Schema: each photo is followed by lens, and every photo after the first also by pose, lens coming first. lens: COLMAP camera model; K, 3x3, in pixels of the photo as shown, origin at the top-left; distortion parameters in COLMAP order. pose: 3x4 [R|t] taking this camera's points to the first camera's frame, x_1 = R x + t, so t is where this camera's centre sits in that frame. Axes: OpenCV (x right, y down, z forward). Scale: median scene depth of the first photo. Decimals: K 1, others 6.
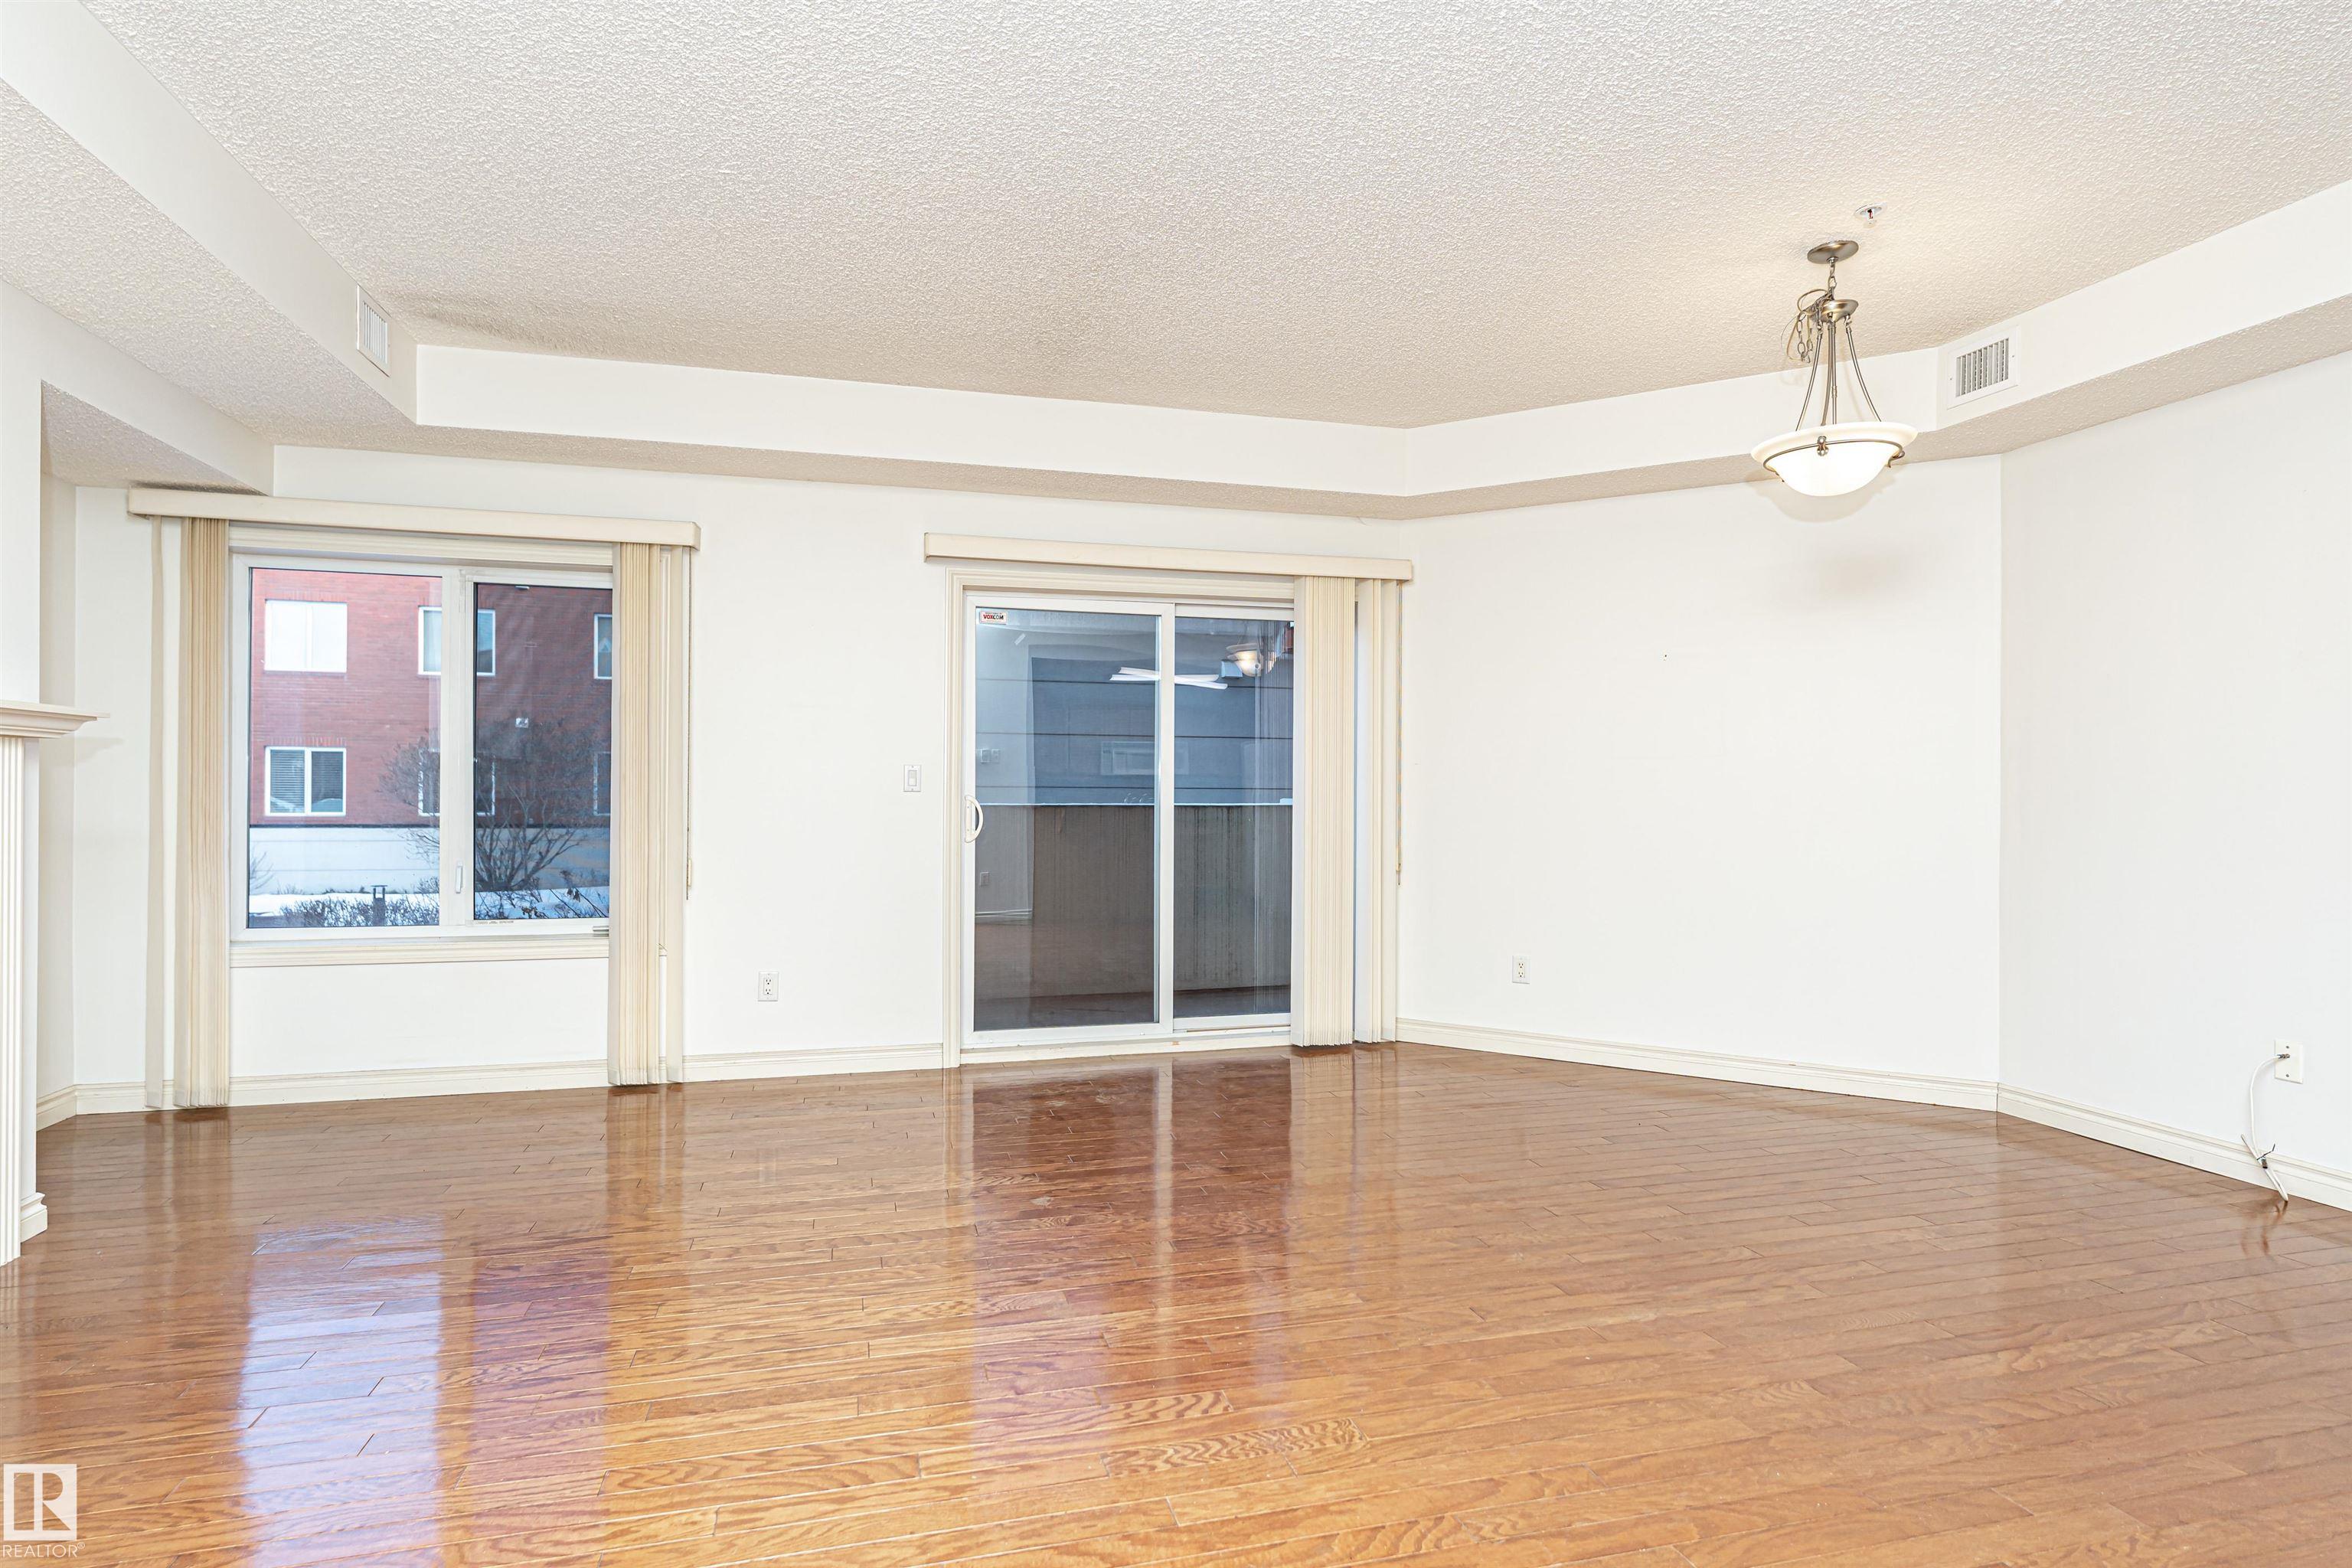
lens RADIAL K [[1153.2, 0, 1187.6], [0, 1153.2, 795.5], [0, 0, 1]] dist [0.010900, -0.000168]
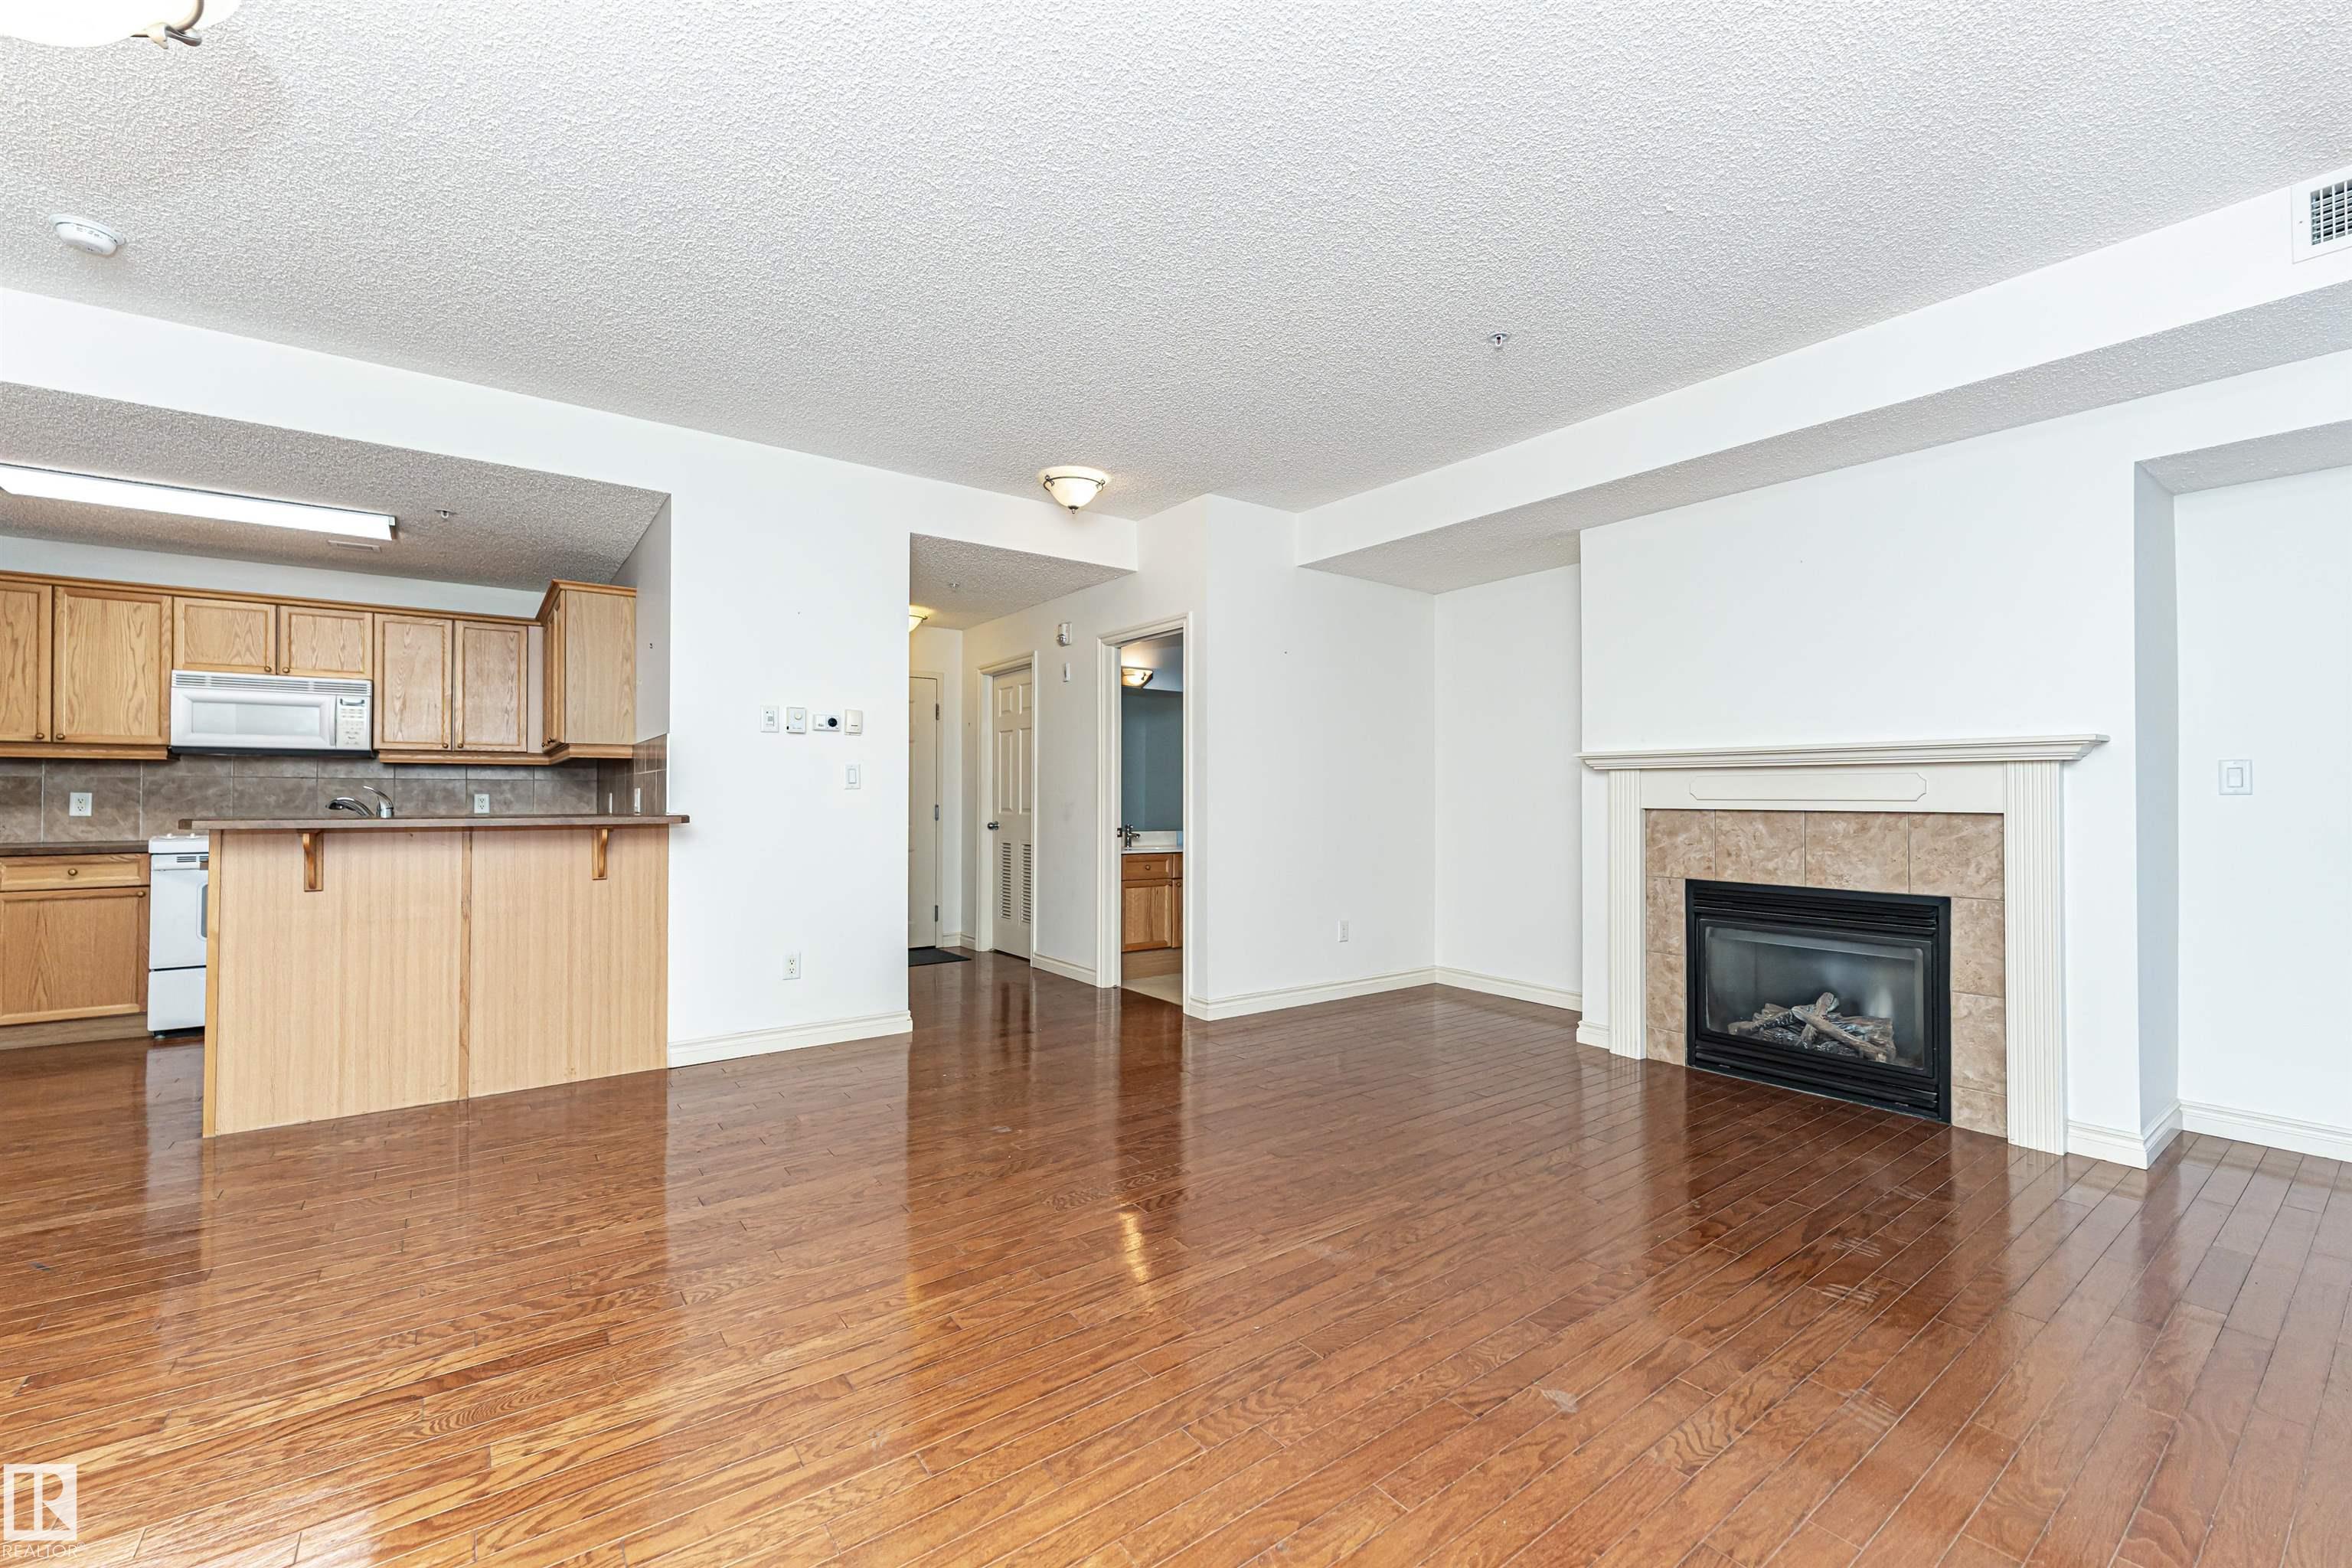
lens RADIAL K [[961.4, 0, 1154.4], [0, 961.4, 788.1], [0, 0, 1]] dist [0.007903, -0.001855]
pose [[-0.935861, -0.007877, -0.352282, 0.318352], [-0.005842, 0.999960, -0.006841, -0.004774], [0.352322, -0.004344, -0.935869, 1.510860]]
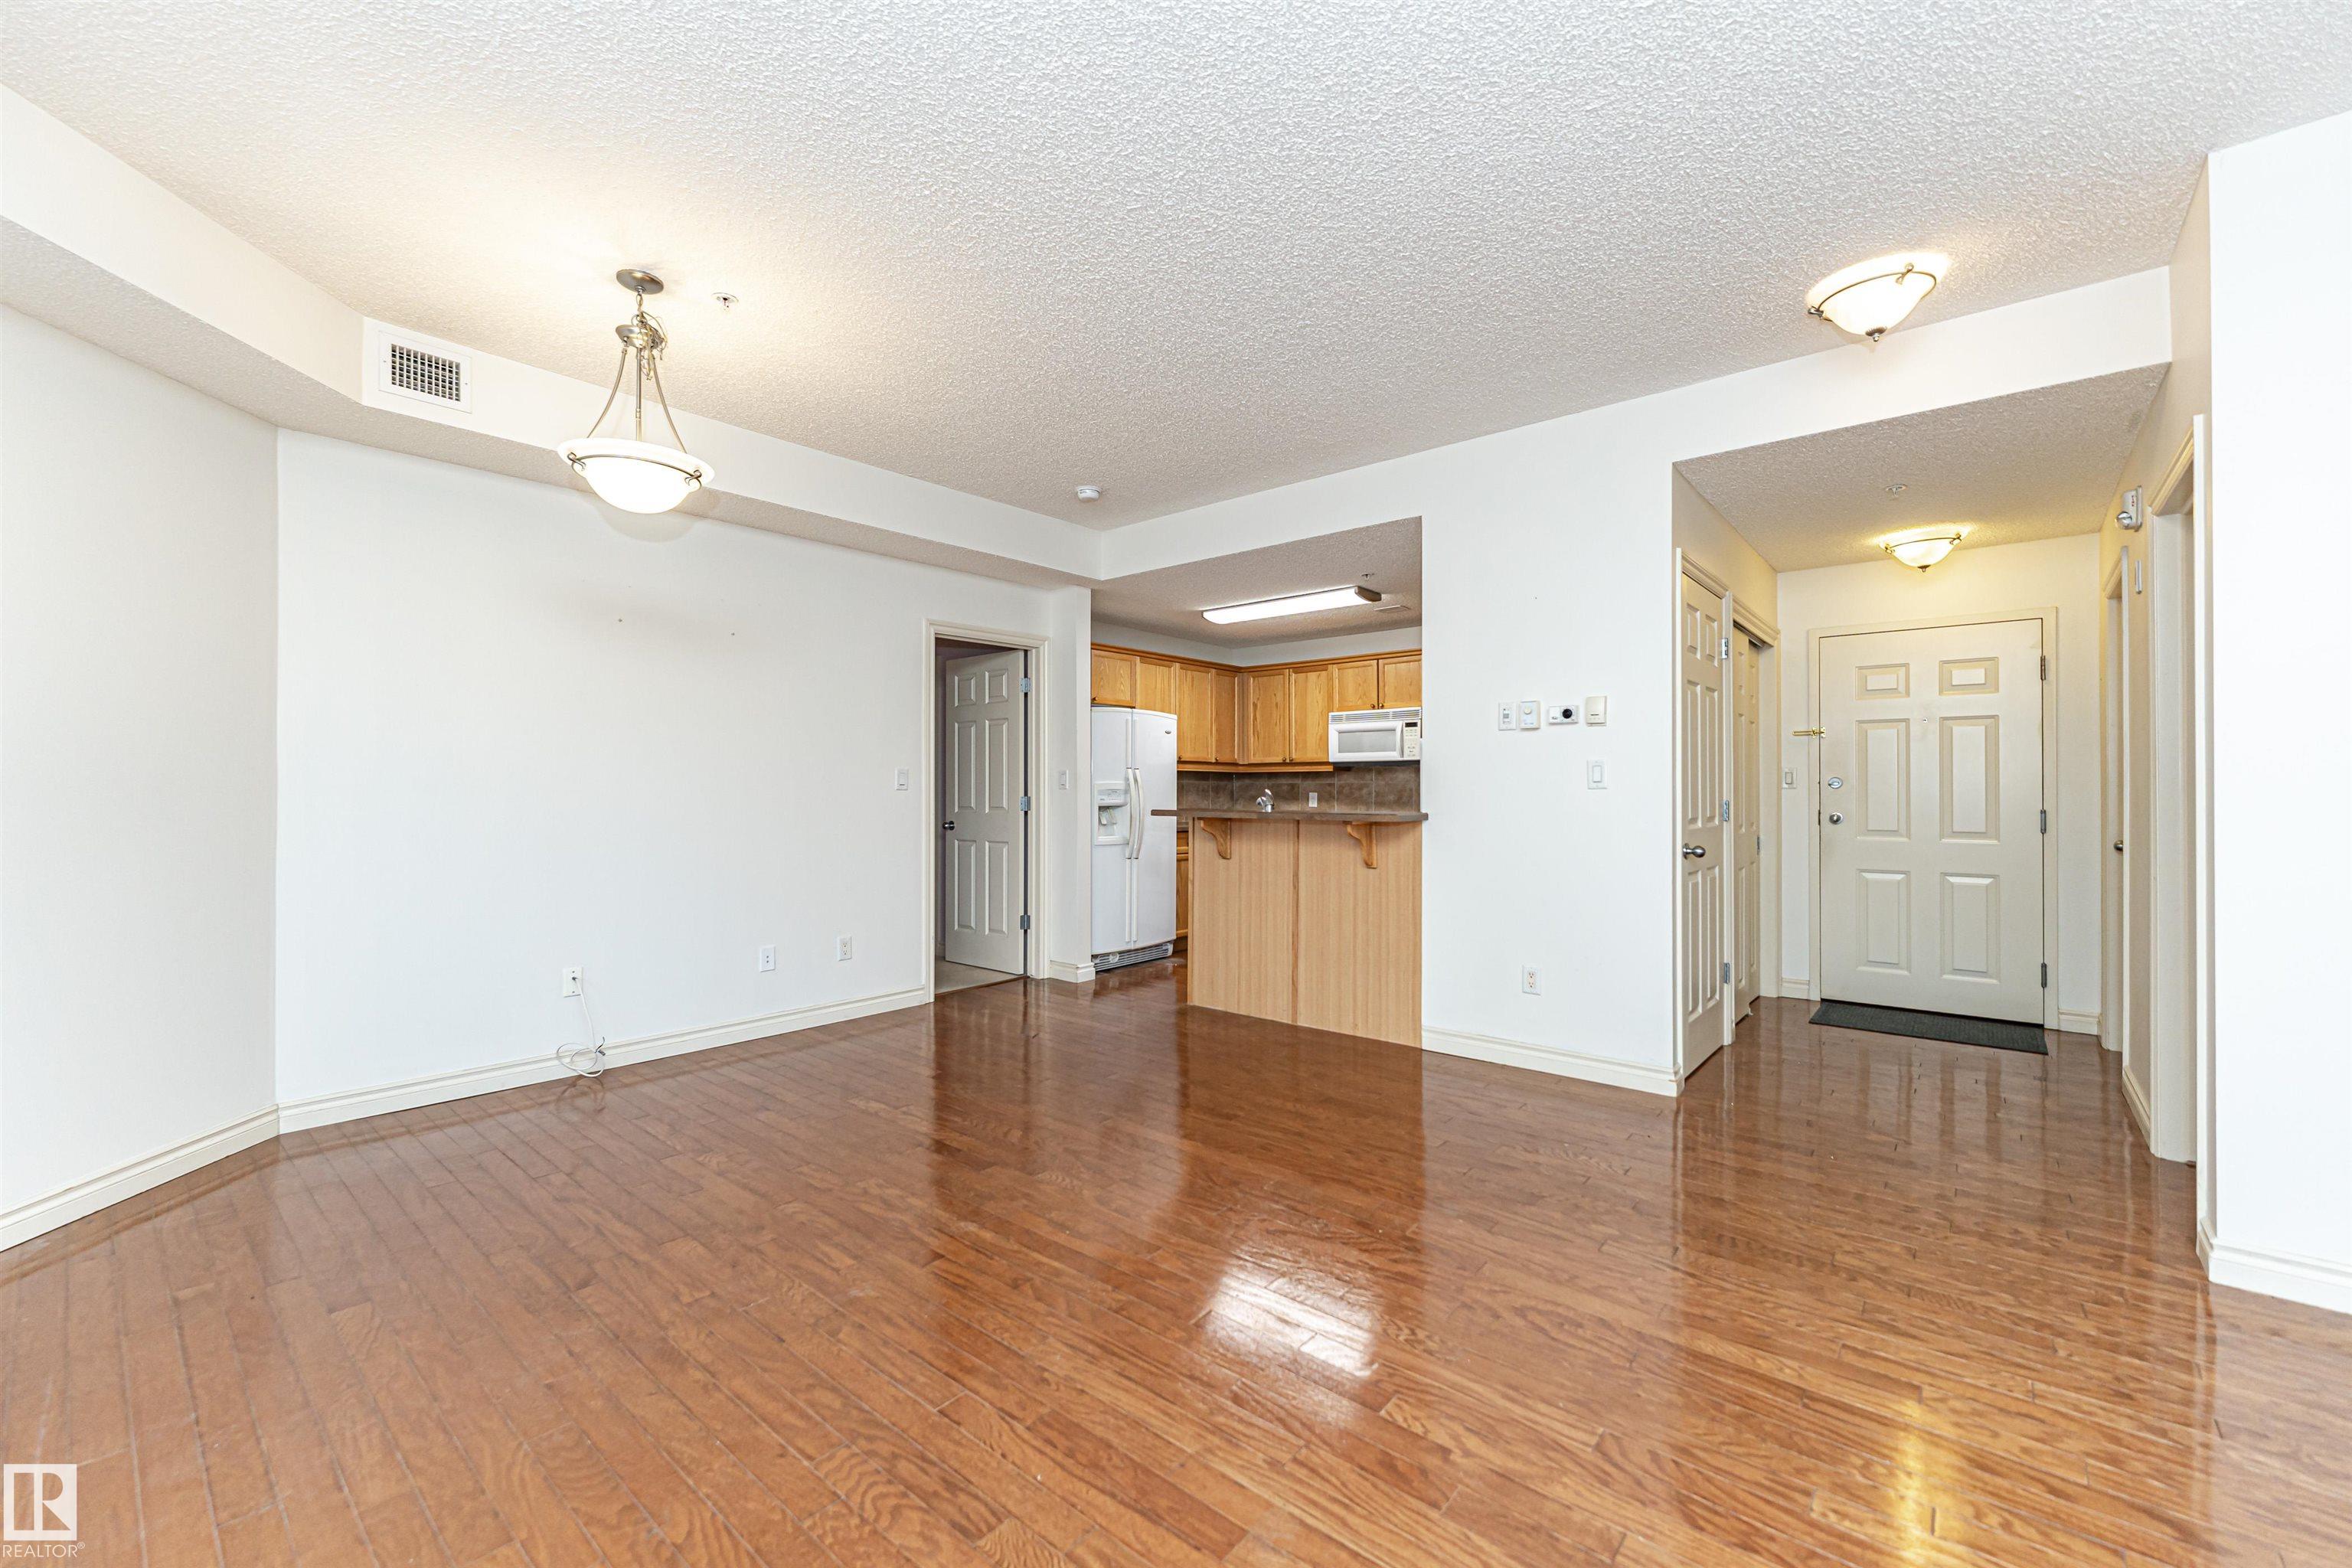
lens RADIAL K [[961.4, 0, 1186.6], [0, 961.4, 786.8], [0, 0, 1]] dist [0.007903, -0.001855]
pose [[-0.564527, -0.000495, 0.825415, -0.468766], [-0.003448, 0.999993, -0.001758, -0.008813], [-0.825408, -0.003839, -0.564524, 1.136833]]
